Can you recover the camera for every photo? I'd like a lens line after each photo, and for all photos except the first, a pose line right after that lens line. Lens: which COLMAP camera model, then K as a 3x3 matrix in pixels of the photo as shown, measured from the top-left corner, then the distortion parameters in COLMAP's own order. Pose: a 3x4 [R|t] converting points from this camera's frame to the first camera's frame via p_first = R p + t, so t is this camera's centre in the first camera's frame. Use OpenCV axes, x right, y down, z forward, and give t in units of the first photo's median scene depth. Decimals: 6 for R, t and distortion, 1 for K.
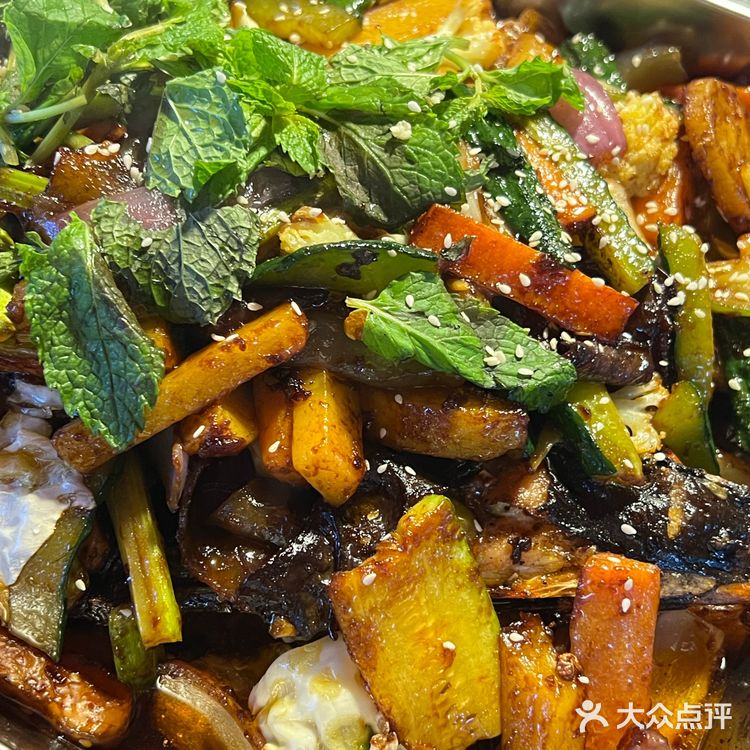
lens RADIAL K [[1159.8, 0, 385.1], [0, 1159.8, 363.4], [0, 0, 1]] dist [0.290151, -1.367819]
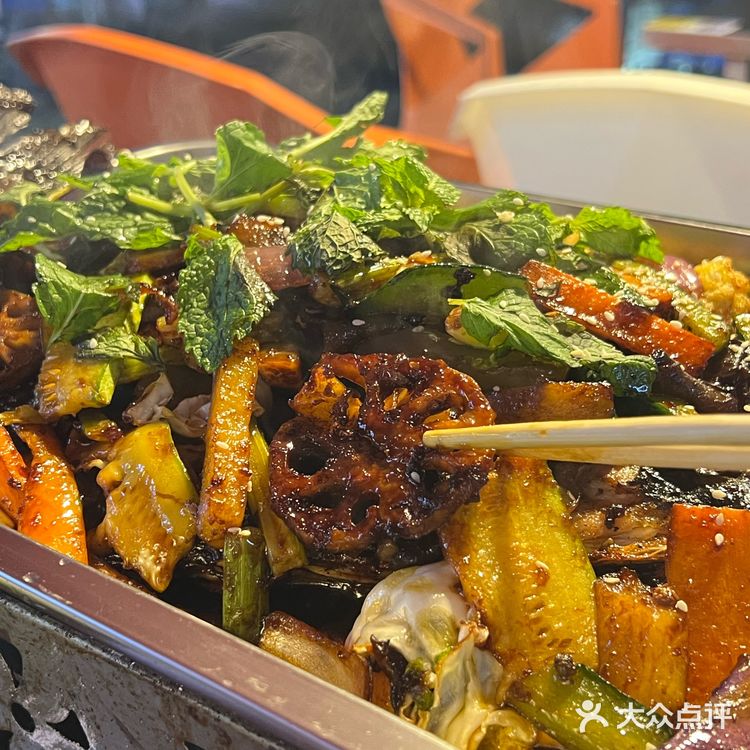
lens RADIAL K [[1159.8, 0, 385.1], [0, 1159.8, 363.4], [0, 0, 1]] dist [0.290151, -1.367819]
pose [[0.990268, -0.014816, -0.138381, 0.060778], [-0.064803, 0.830864, -0.552689, 0.642821], [0.123164, 0.556278, 0.821818, 0.042057]]
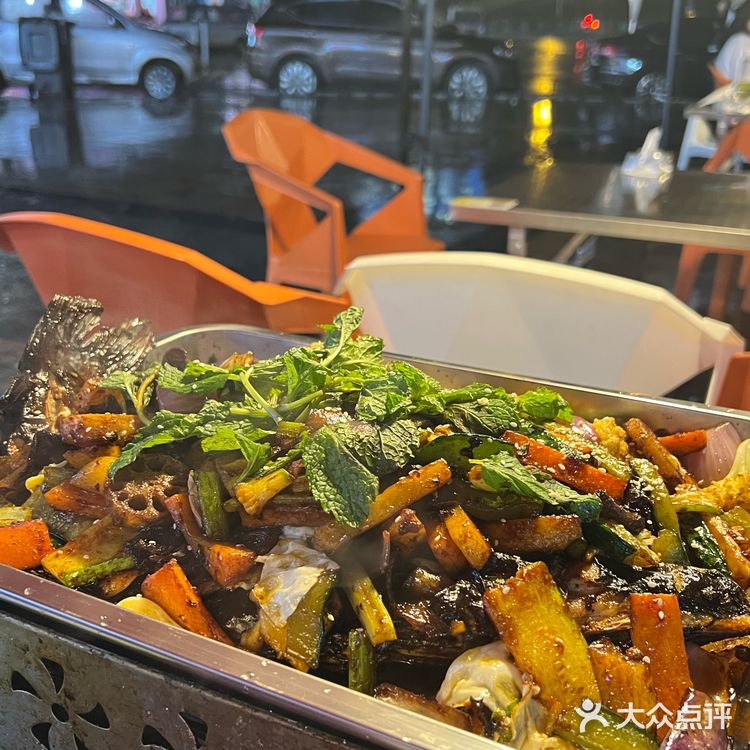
lens RADIAL K [[917.7, 0, 372.3], [0, 917.7, 352.7], [0, 0, 1]] dist [0.113499, -0.320402]
pose [[0.998349, -0.050762, 0.026866, -0.208793], [0.056379, 0.777006, -0.626964, 0.690554], [0.010951, 0.627444, 0.778585, -0.235594]]
